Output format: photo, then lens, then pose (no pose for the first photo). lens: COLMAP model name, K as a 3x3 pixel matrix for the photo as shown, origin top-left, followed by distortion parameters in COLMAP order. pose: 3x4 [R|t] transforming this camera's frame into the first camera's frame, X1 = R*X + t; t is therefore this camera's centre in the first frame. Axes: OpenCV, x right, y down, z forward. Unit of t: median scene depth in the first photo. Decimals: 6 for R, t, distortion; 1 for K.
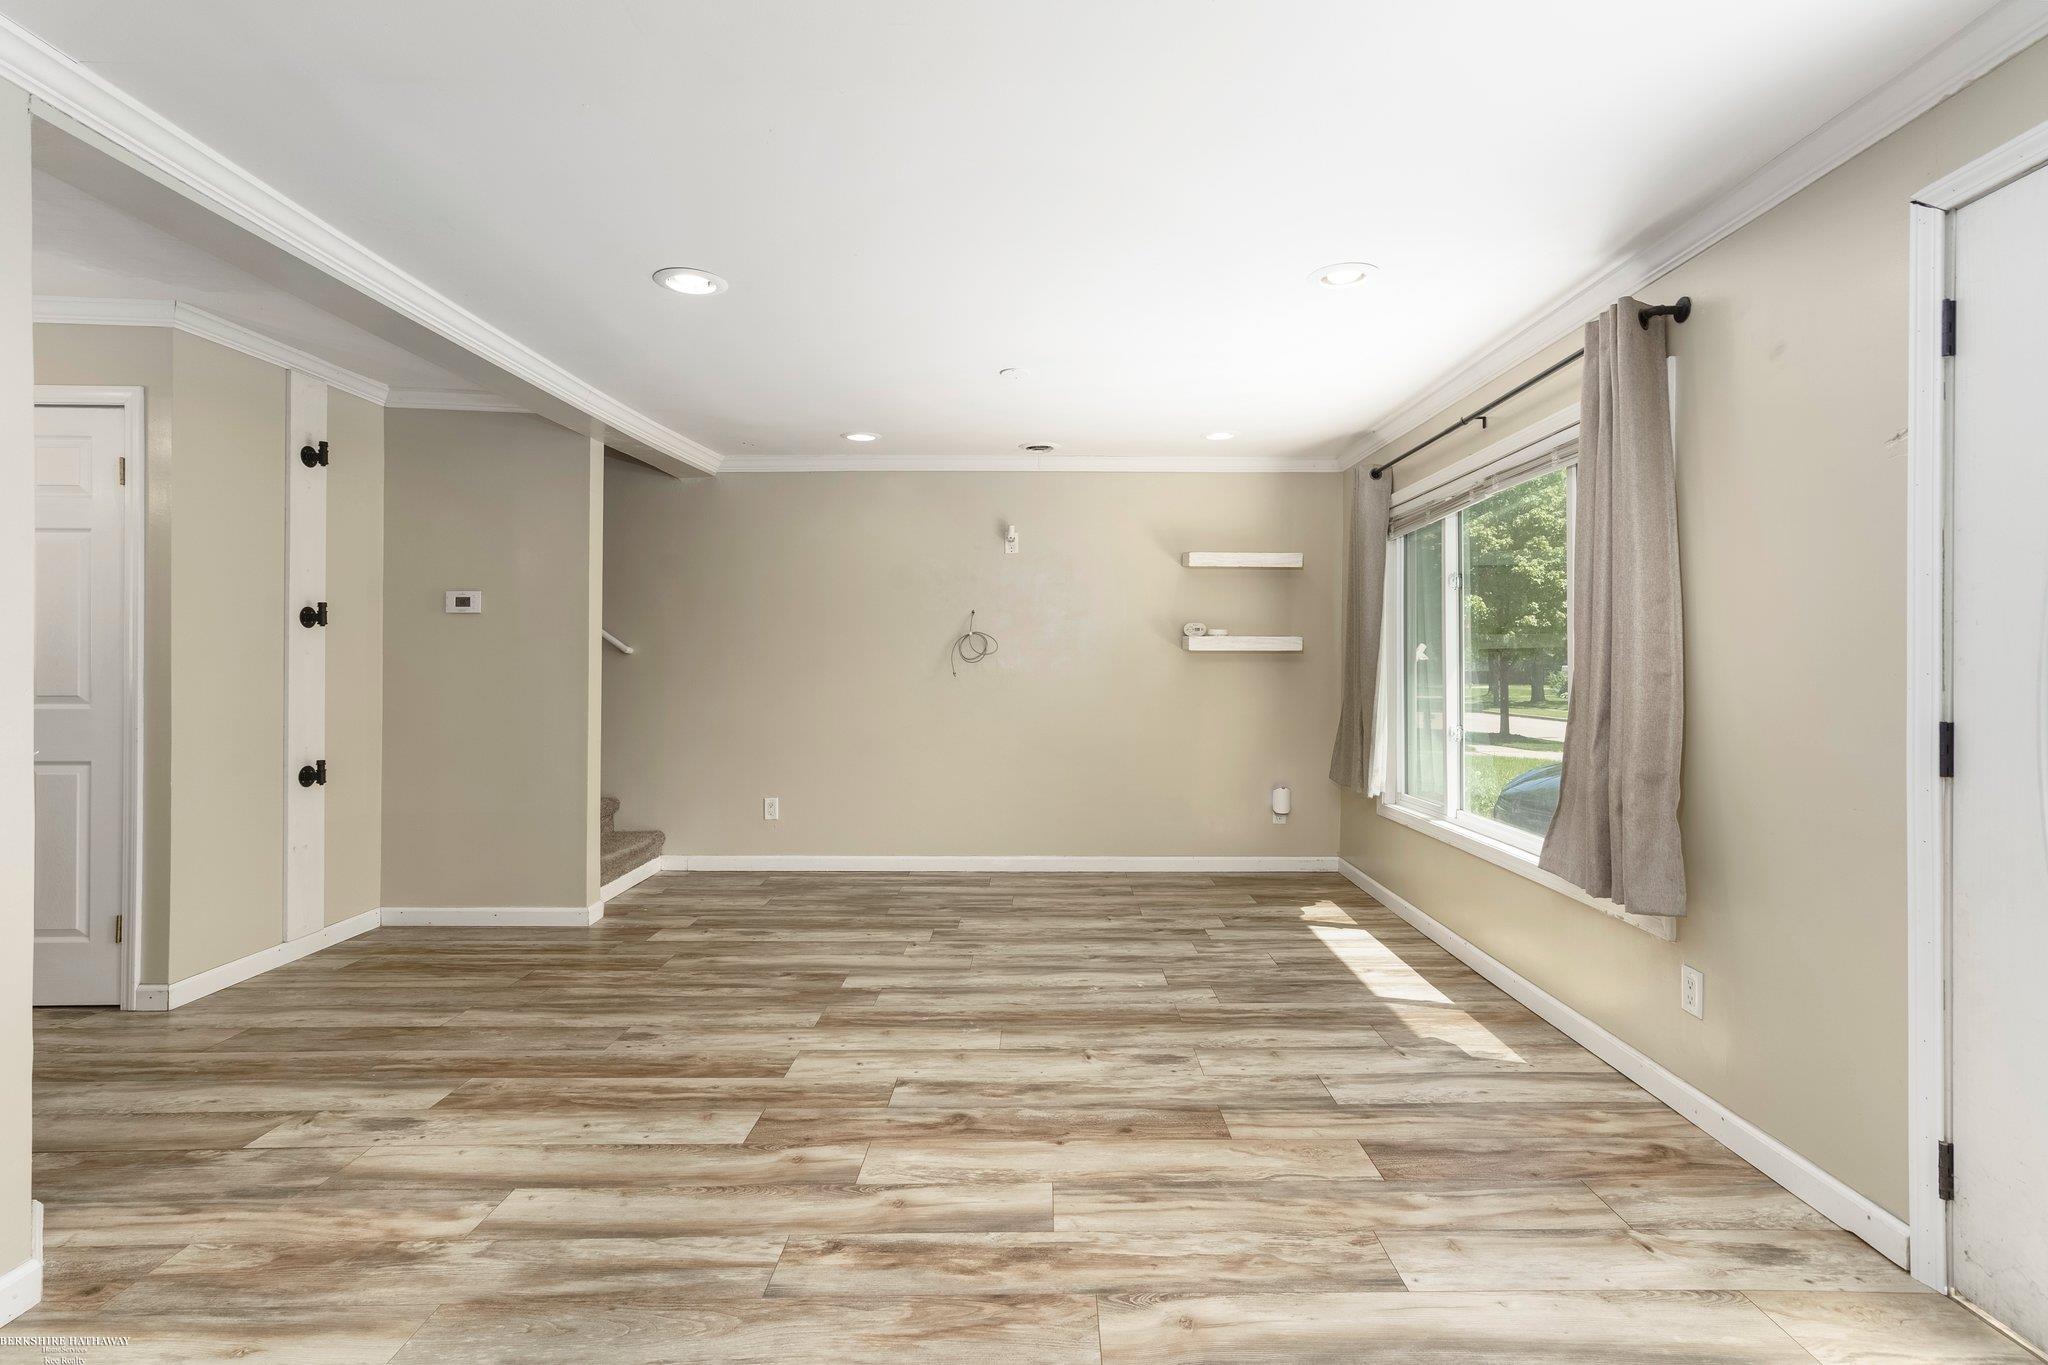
lens RADIAL K [[940.9, 0, 1057.3], [0, 940.9, 669.4], [0, 0, 1]] dist [0.001655, 0.006060]
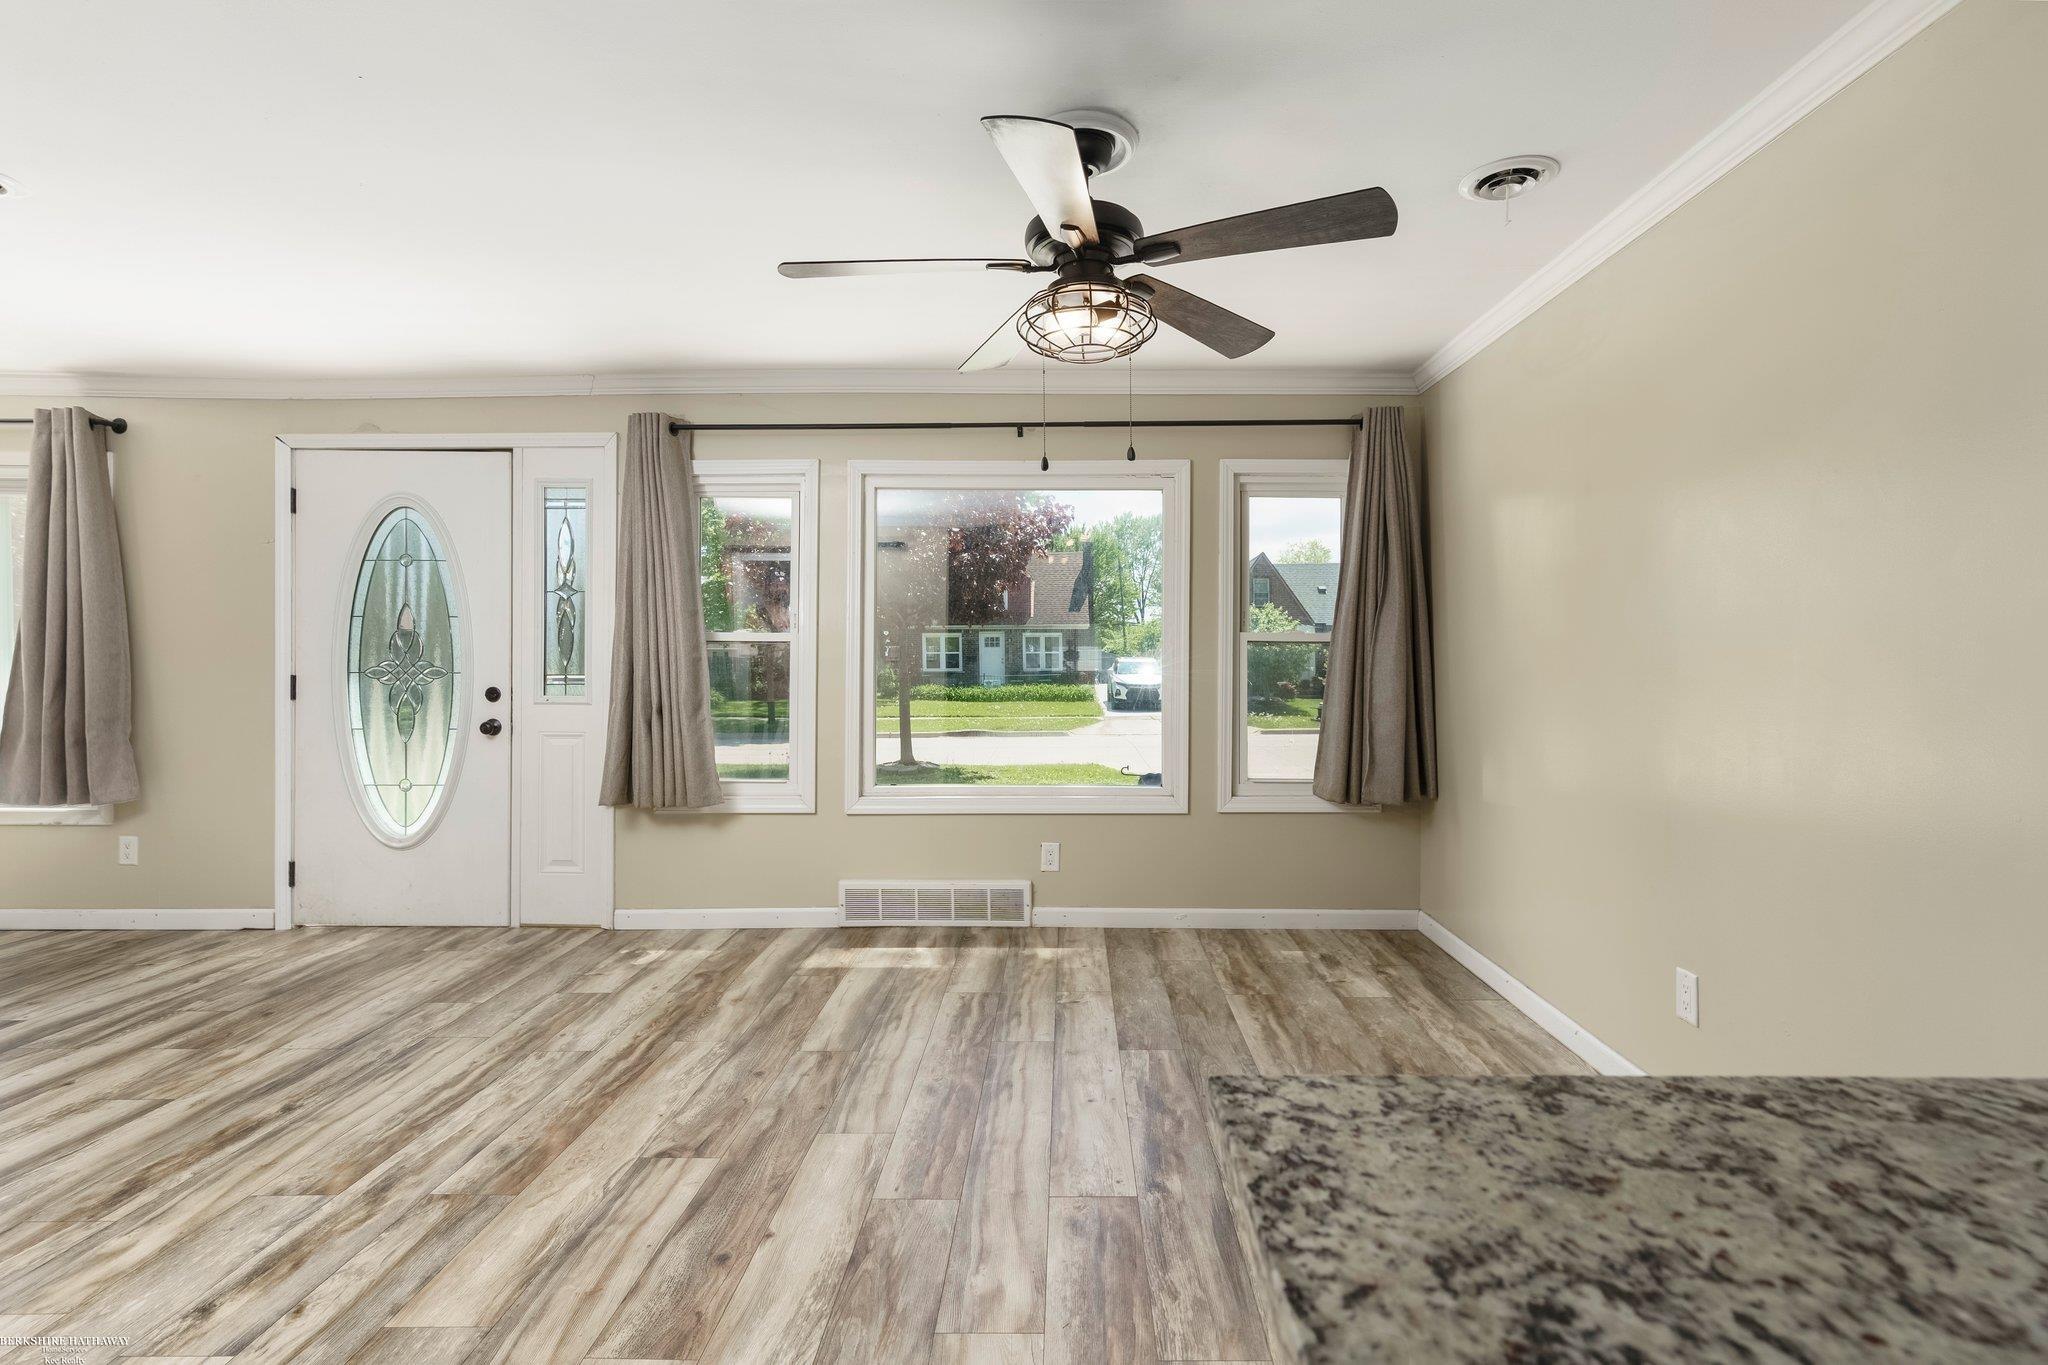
lens RADIAL K [[945.2, 0, 1074.1], [0, 945.2, 662.9], [0, 0, 1]] dist [0.003535, 0.000537]
pose [[0.010786, -0.006013, 0.999924, -0.762233], [-0.001800, 0.999980, 0.006033, 0.005668], [-0.999940, -0.001865, 0.010775, -0.519200]]
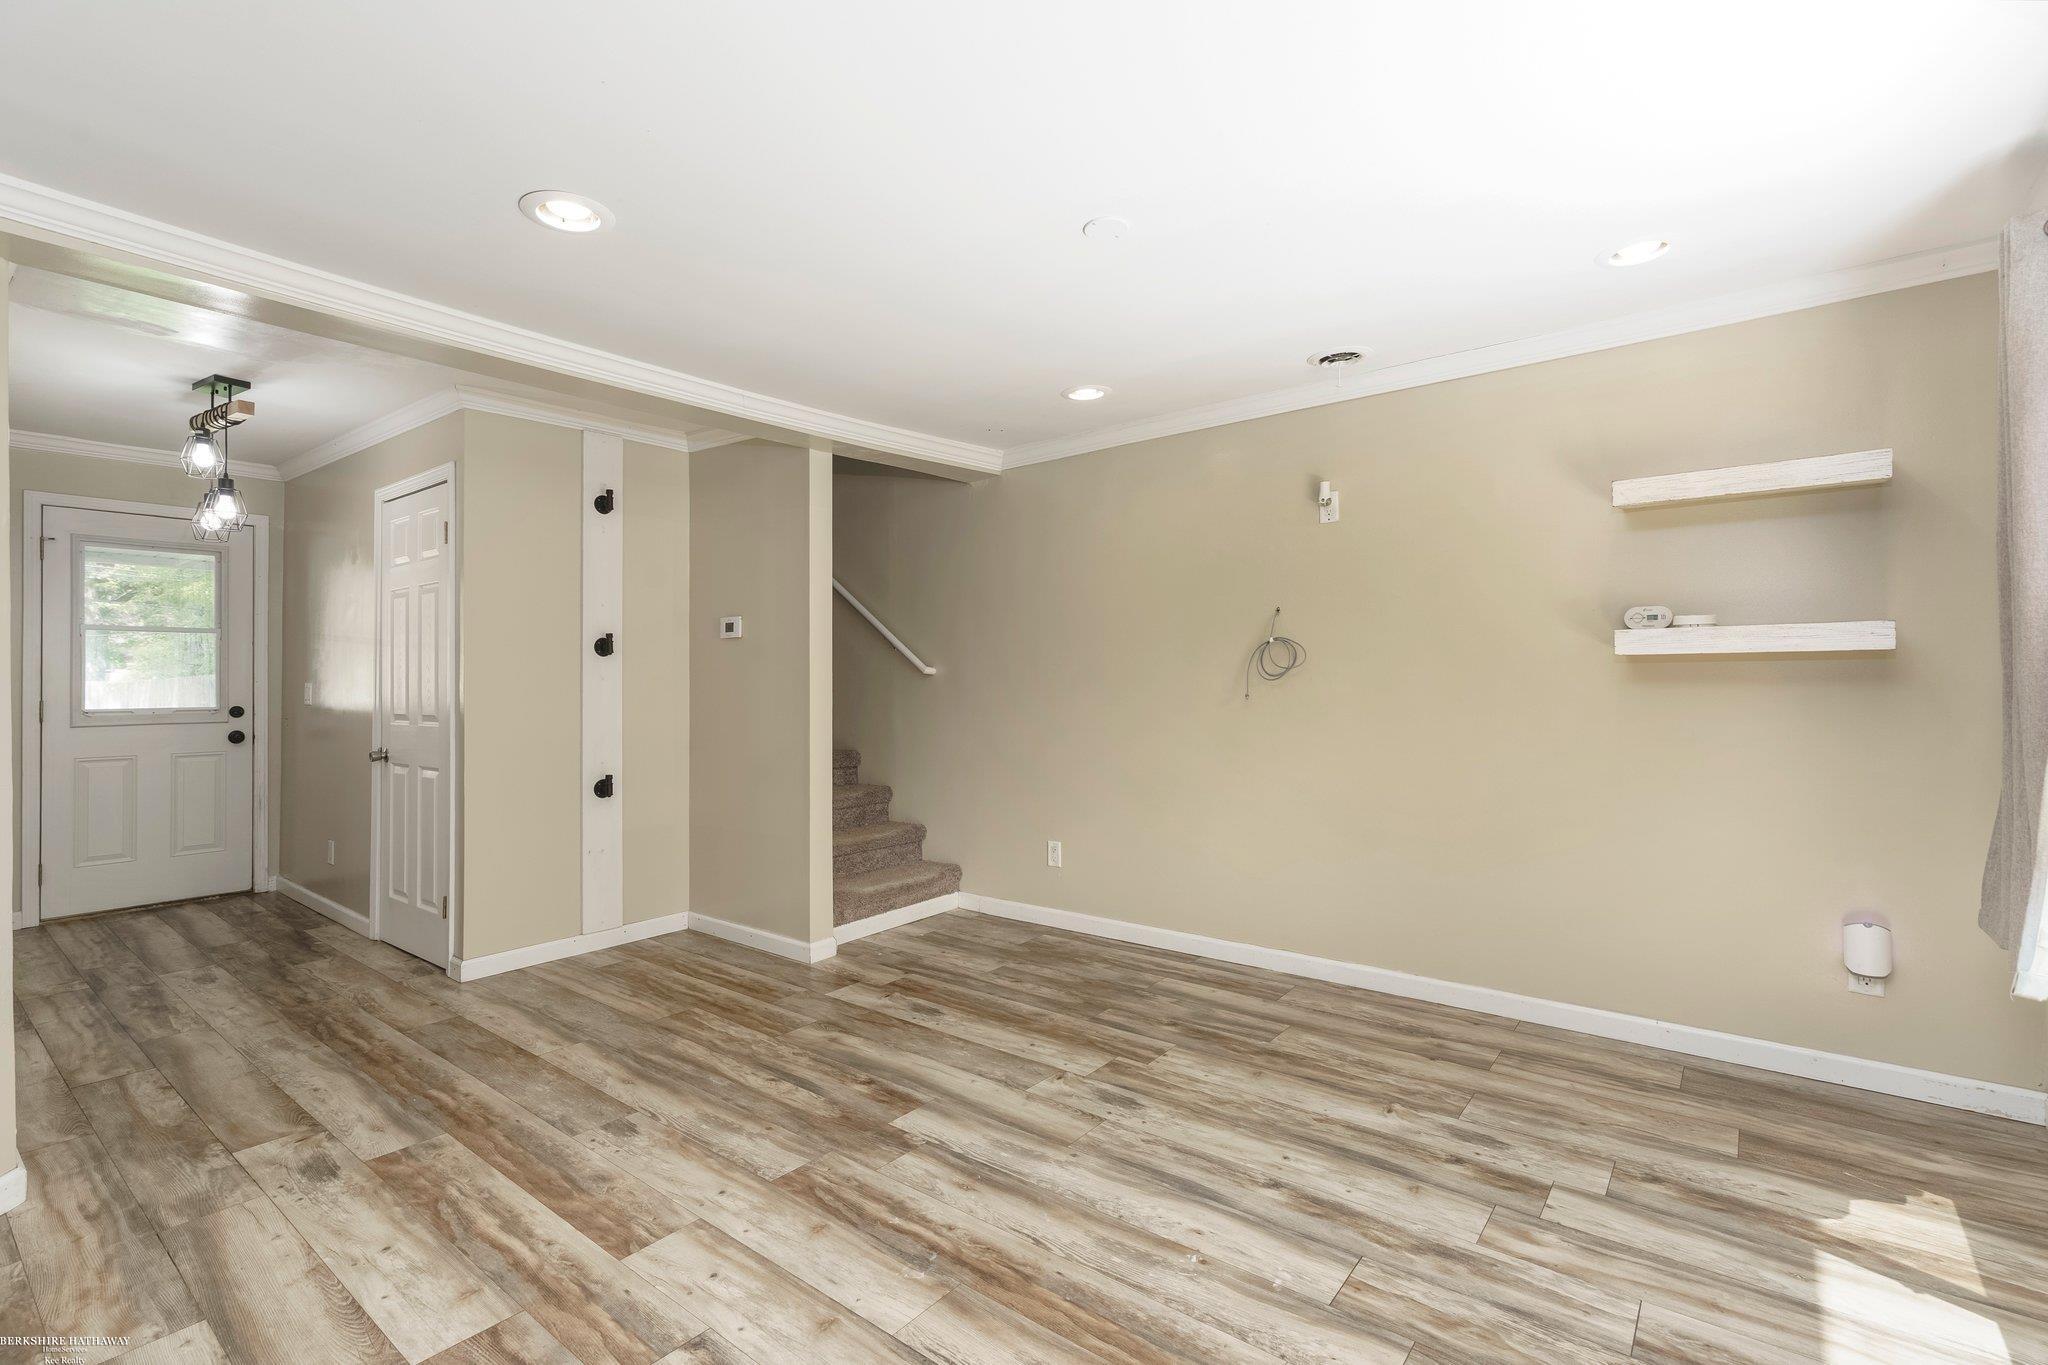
lens RADIAL K [[930.8, 0, 1016.4], [0, 930.8, 675.9], [0, 0, 1]] dist [0.006728, 0.001047]
pose [[0.772129, -0.012468, -0.635344, 0.365289], [0.005661, 0.999903, -0.012741, -0.004575], [0.635441, 0.006241, 0.772124, 0.570695]]
